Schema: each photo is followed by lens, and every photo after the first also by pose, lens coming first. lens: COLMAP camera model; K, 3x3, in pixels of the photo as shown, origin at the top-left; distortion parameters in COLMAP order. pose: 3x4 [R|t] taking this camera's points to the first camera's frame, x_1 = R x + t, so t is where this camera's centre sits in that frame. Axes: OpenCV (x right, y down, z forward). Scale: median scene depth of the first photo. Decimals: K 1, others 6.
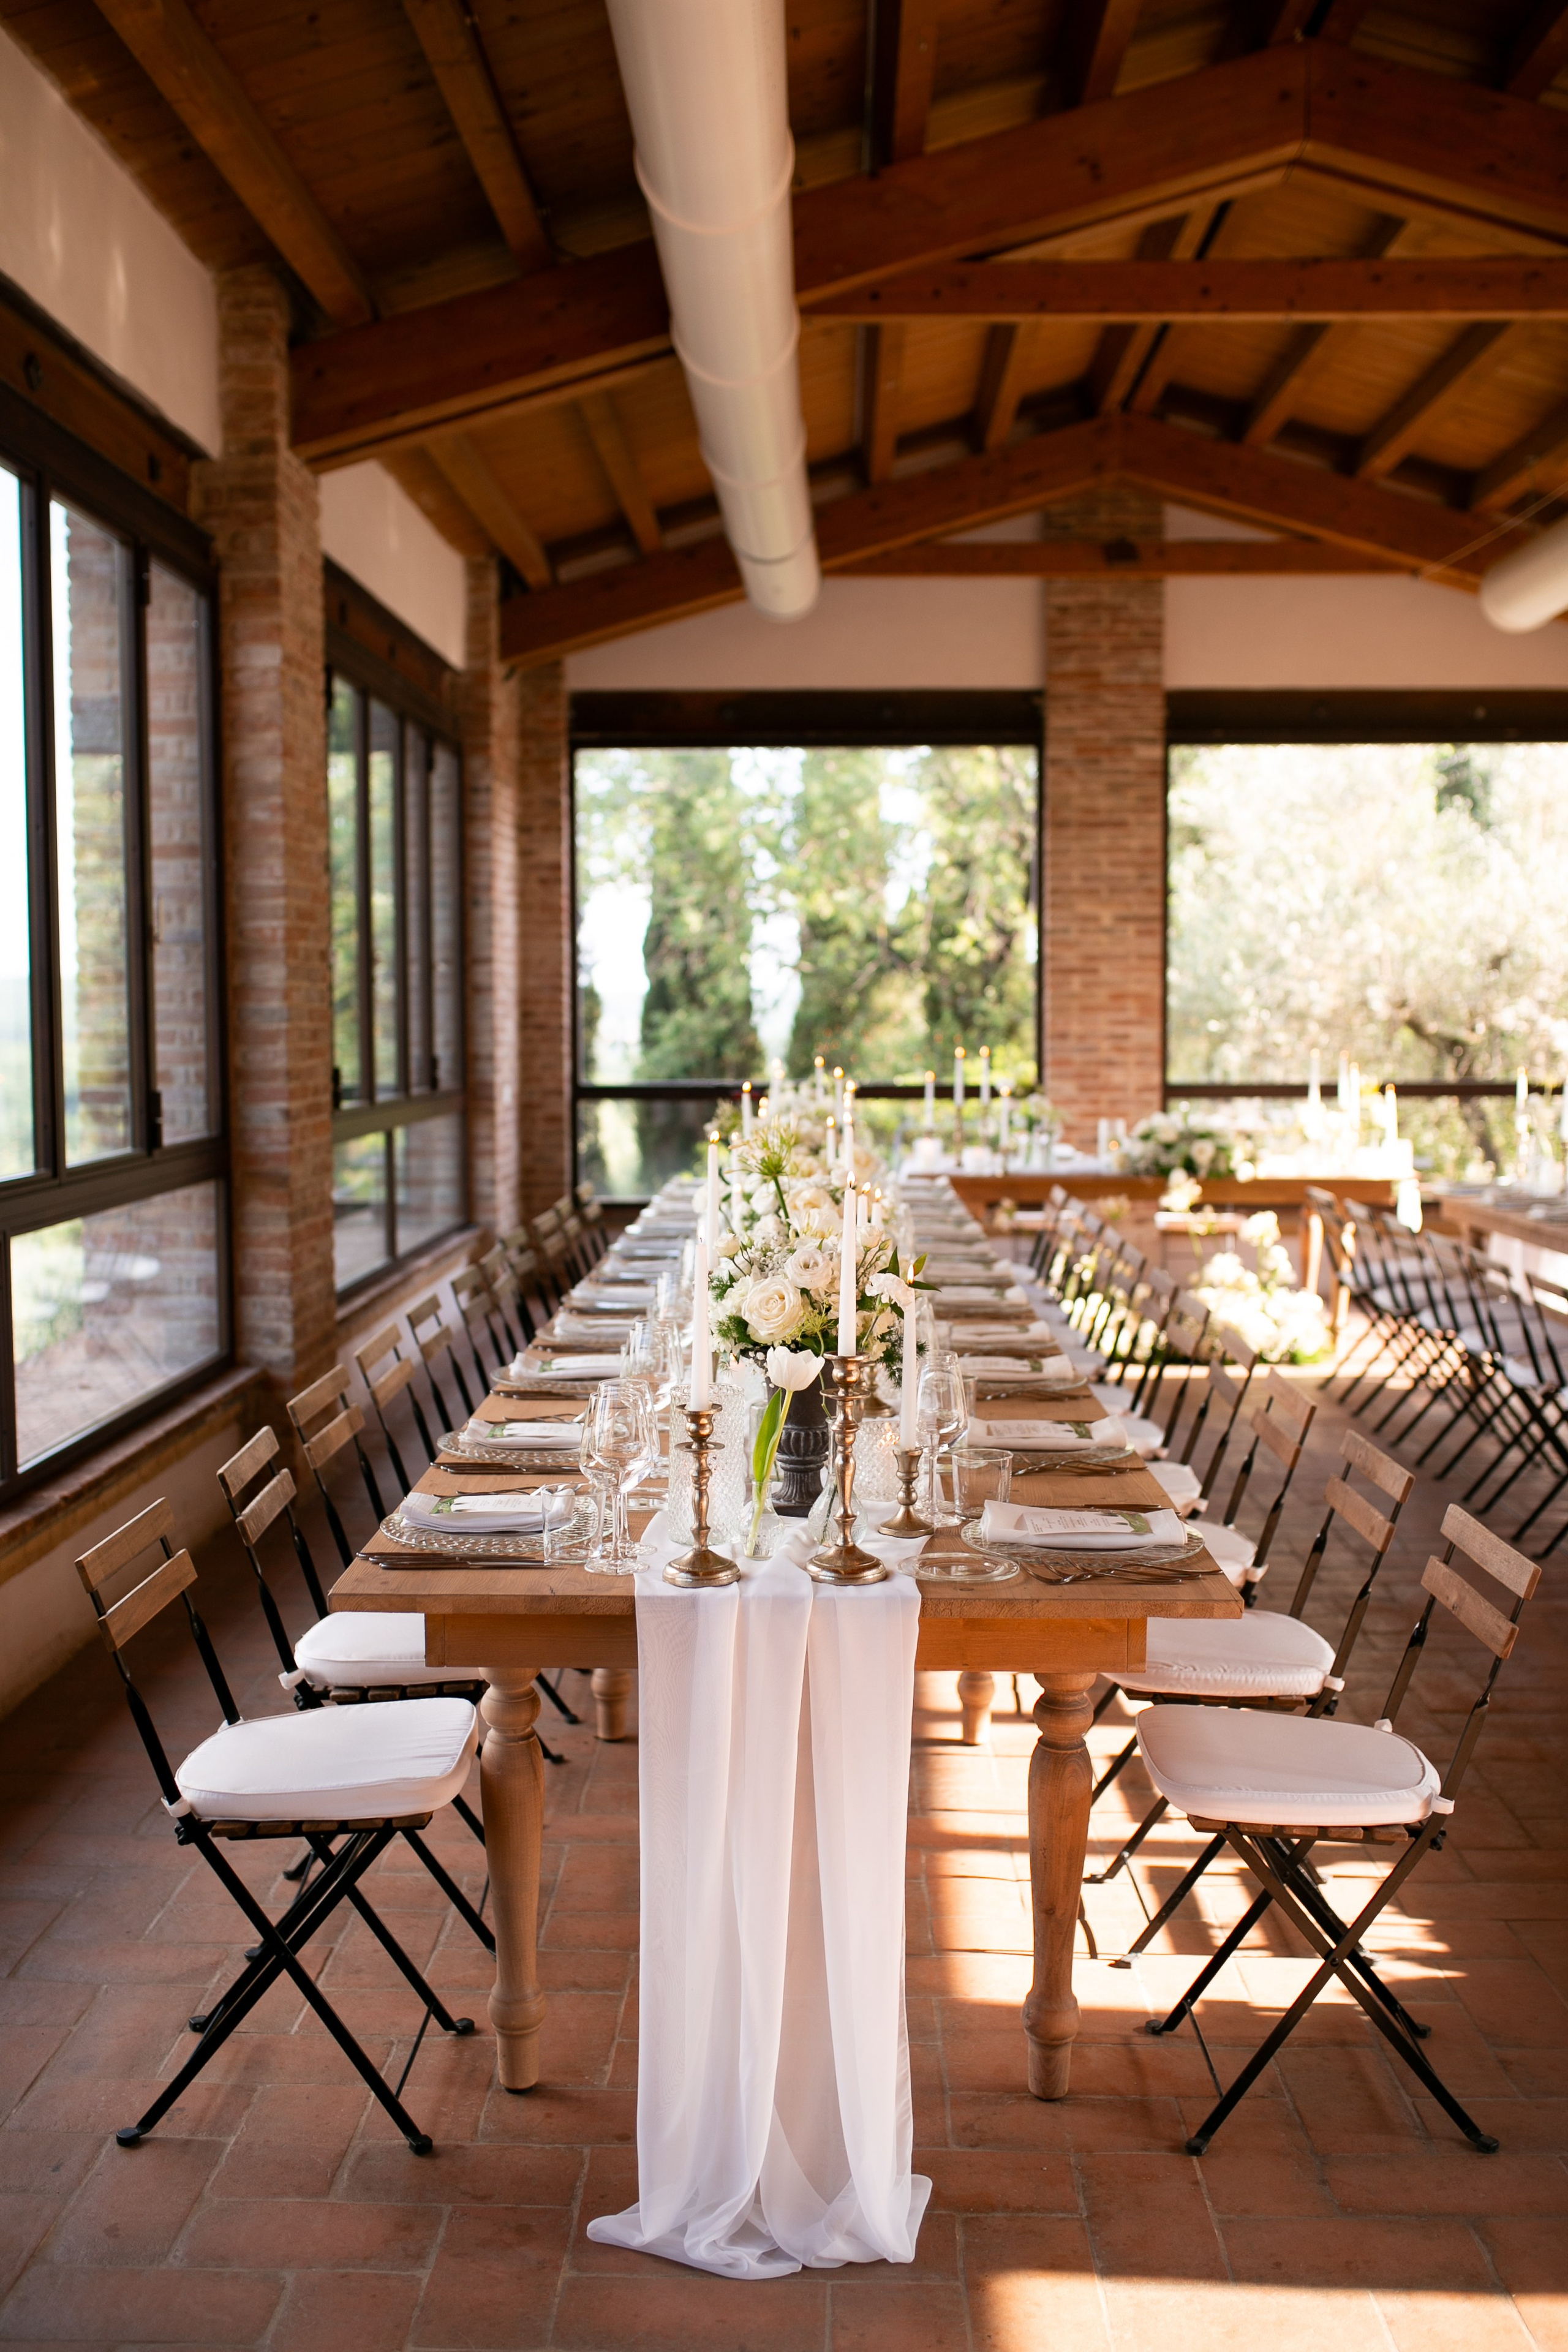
lens RADIAL K [[2317.6, 0, 780.9], [0, 2317.6, 1174.8], [0, 0, 1]] dist [-0.063580, 0.104136]
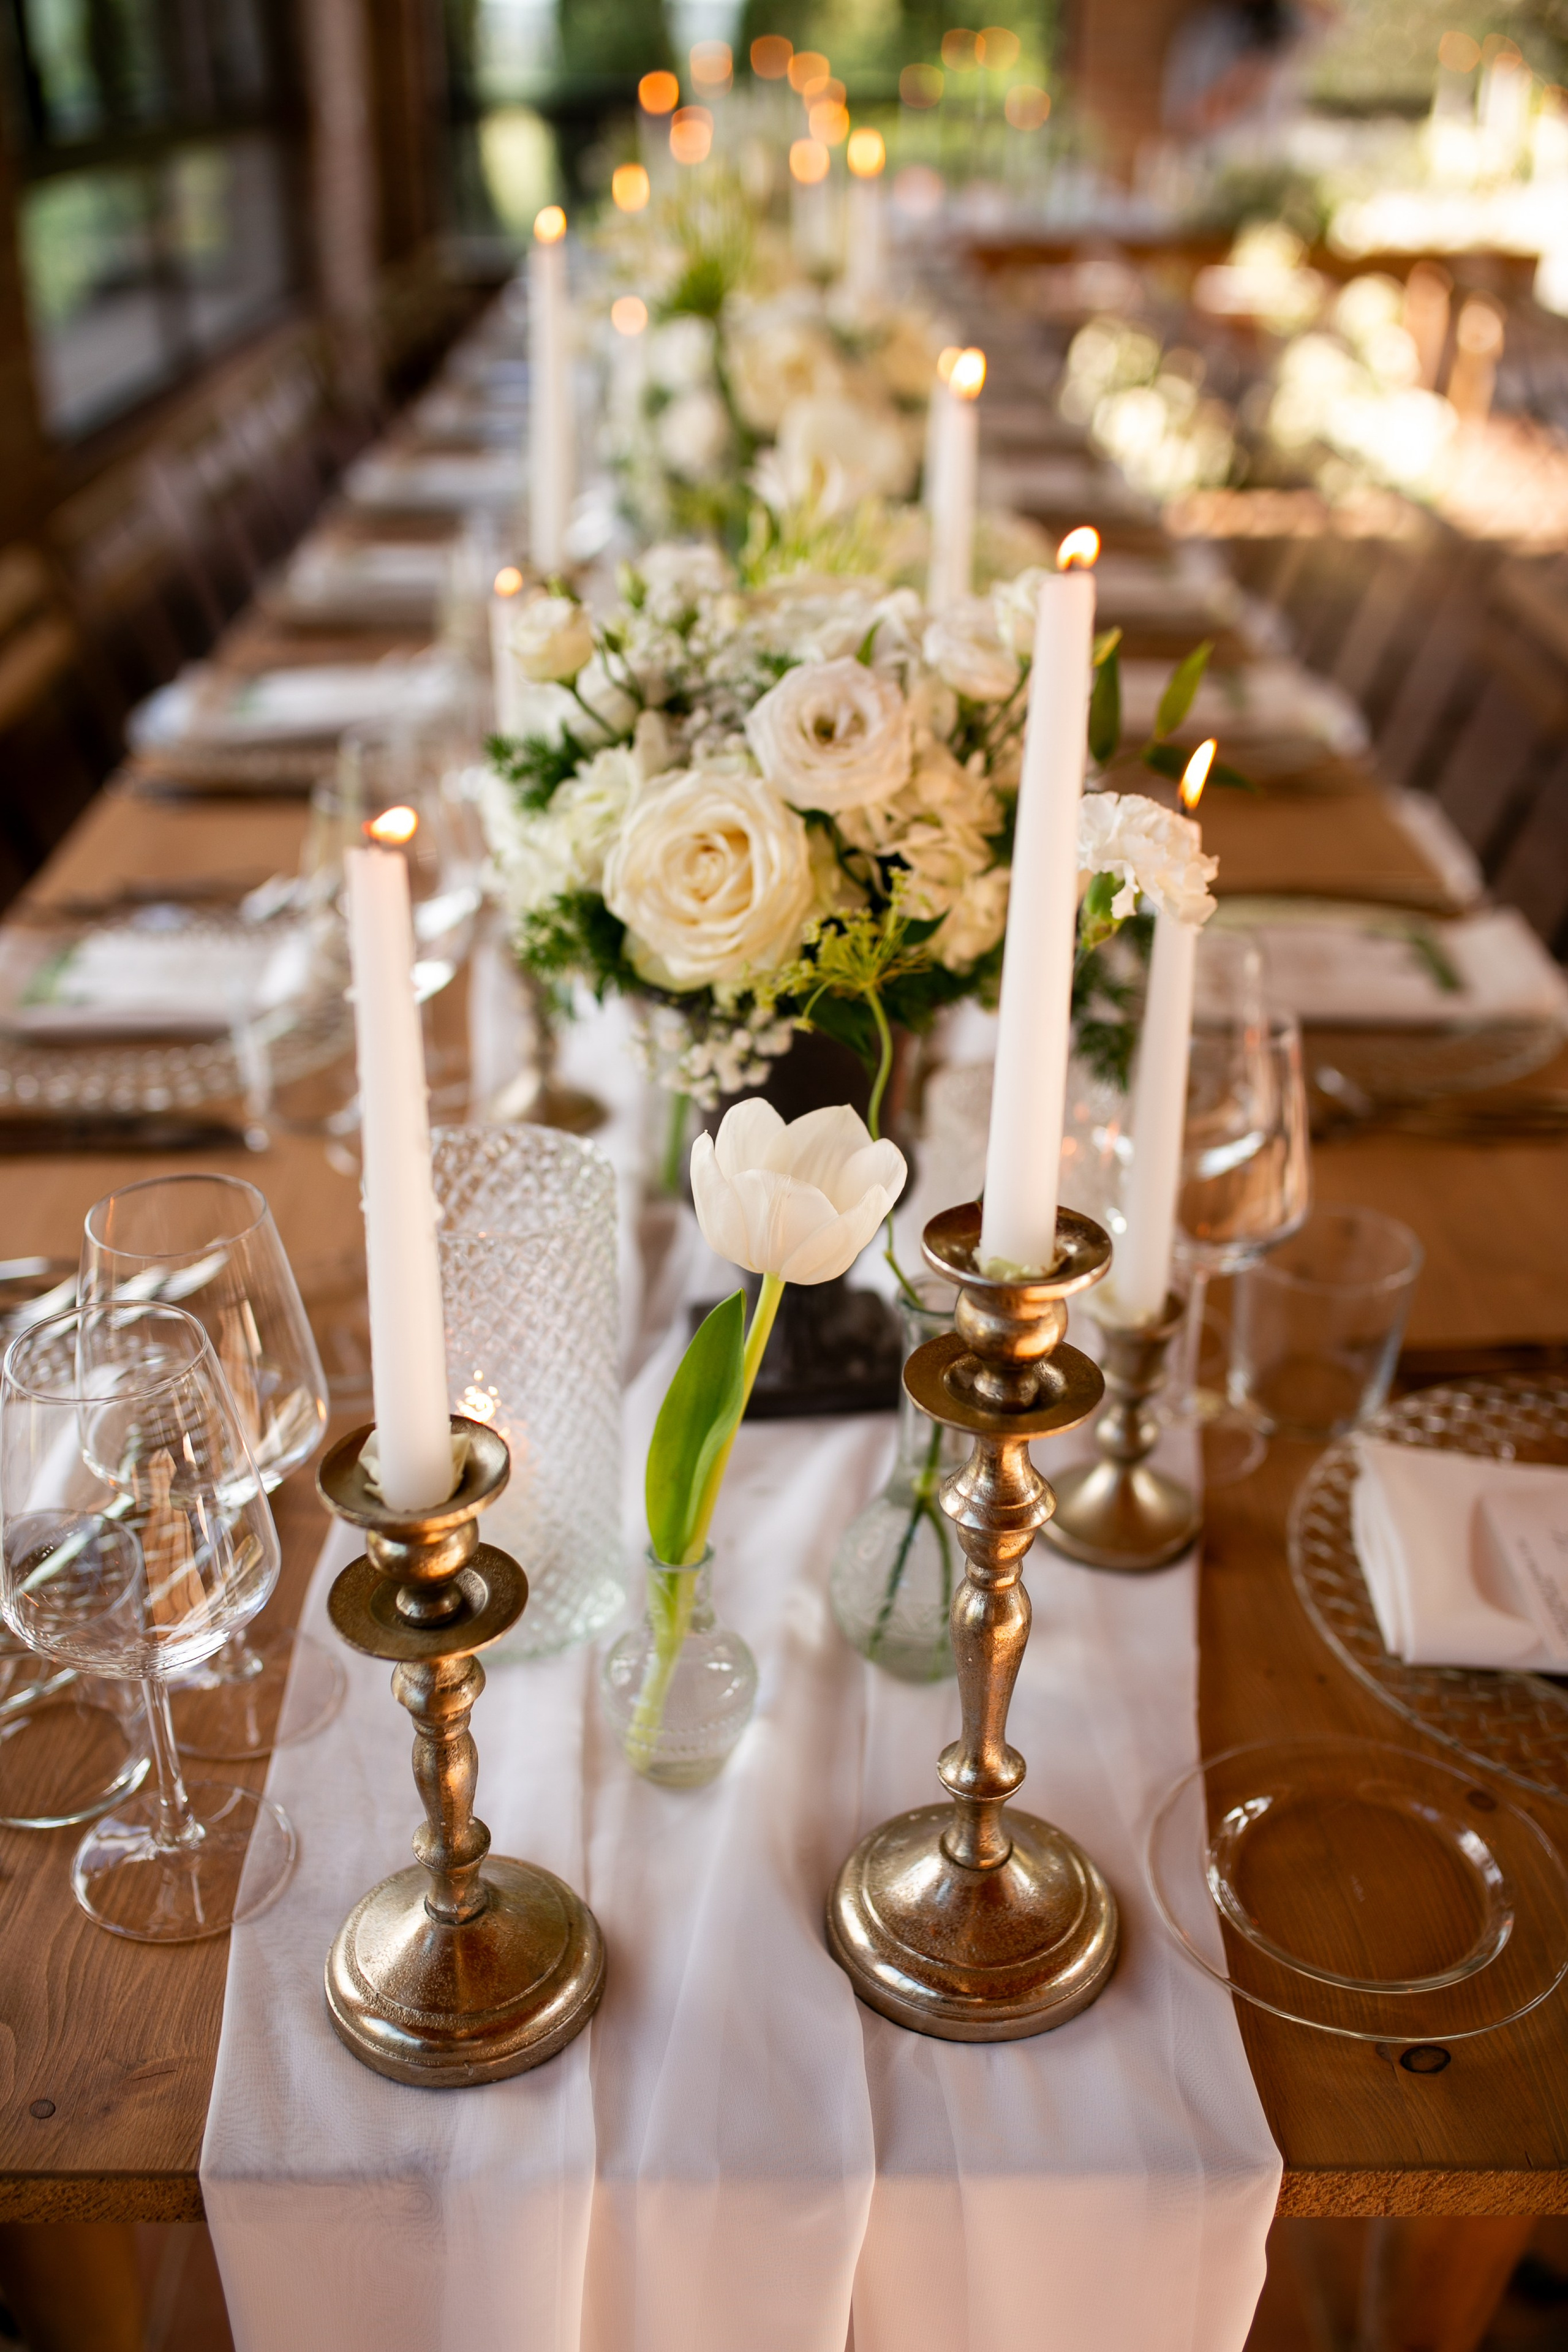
lens RADIAL K [[2304.5, 0, 784.5], [0, 2304.5, 1168.3], [0, 0, 1]] dist [-0.069898, 0.110198]
pose [[0.999547, -0.007514, 0.029136, -0.000750], [-0.004432, 0.920999, 0.389540, -0.006114], [-0.029761, -0.389493, 0.920549, 0.196350]]
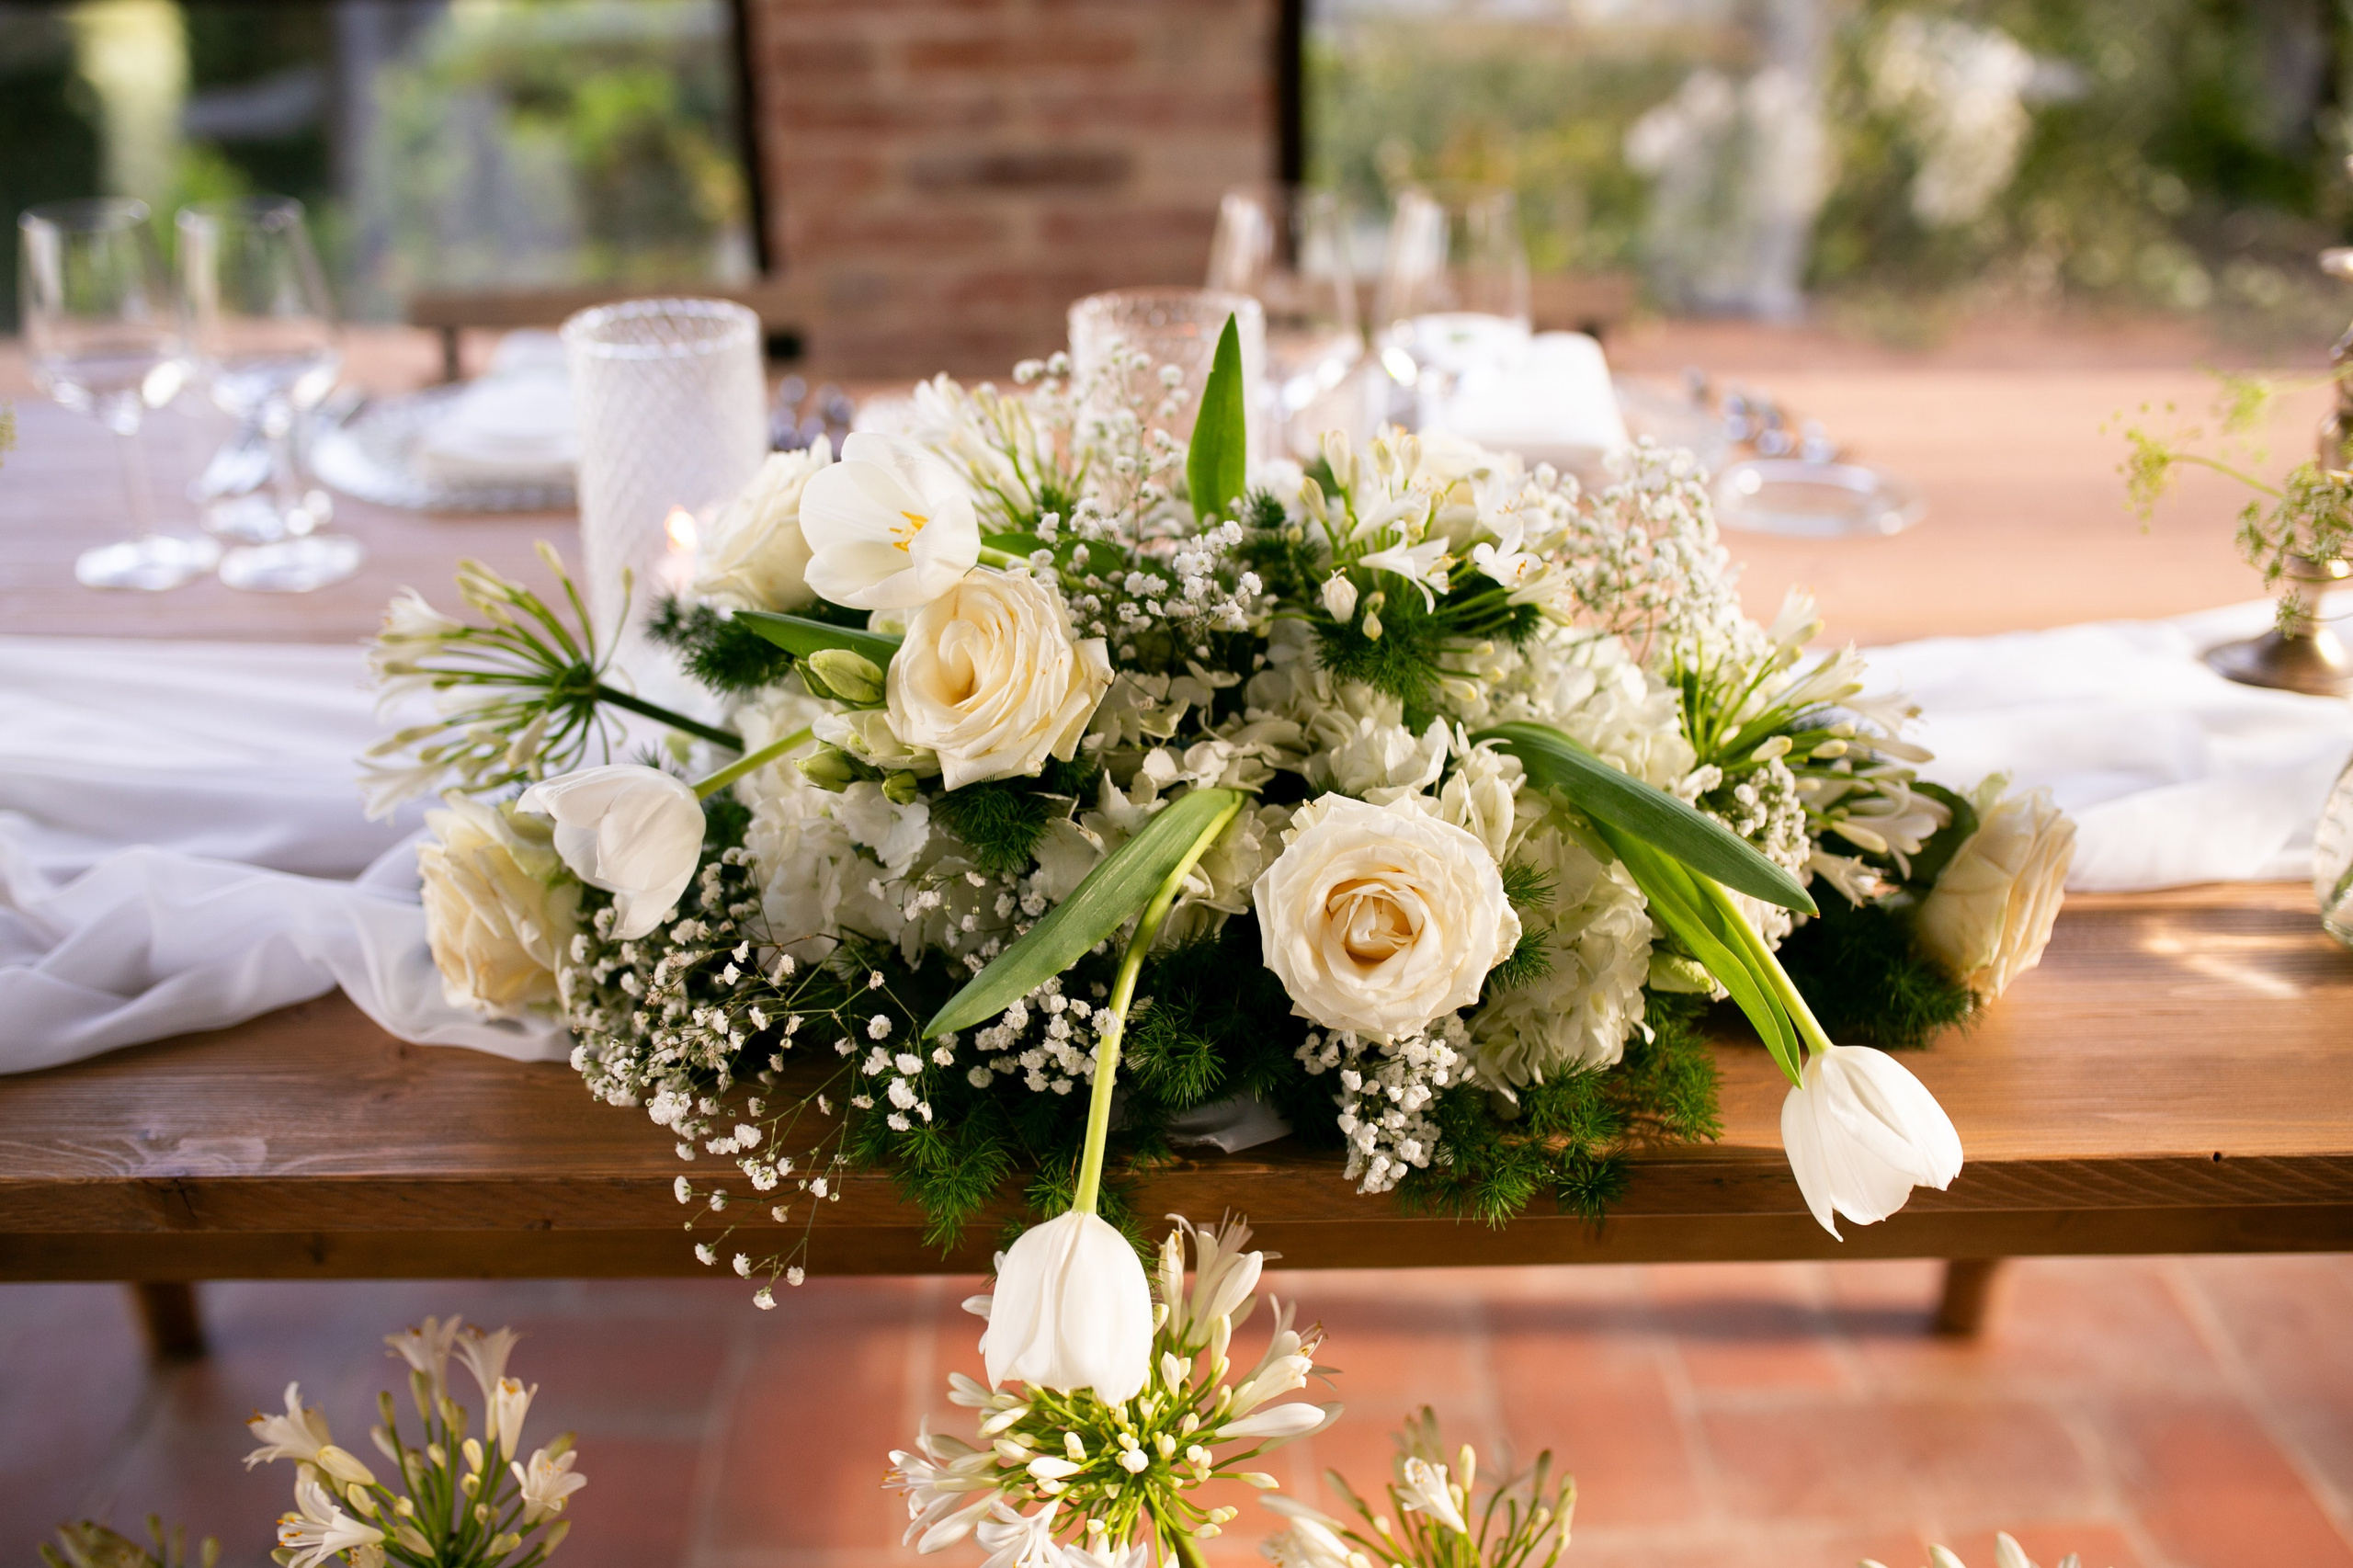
lens RADIAL K [[2329.9, 0, 1165.8], [0, 2329.9, 705.7], [0, 0, 1]] dist [-0.016562, 0.002624]
pose [[0.998527, -0.032861, 0.043172, 0.143411], [0.017863, 0.950467, 0.310311, -0.036320], [-0.051231, -0.309082, 0.949654, 0.773088]]
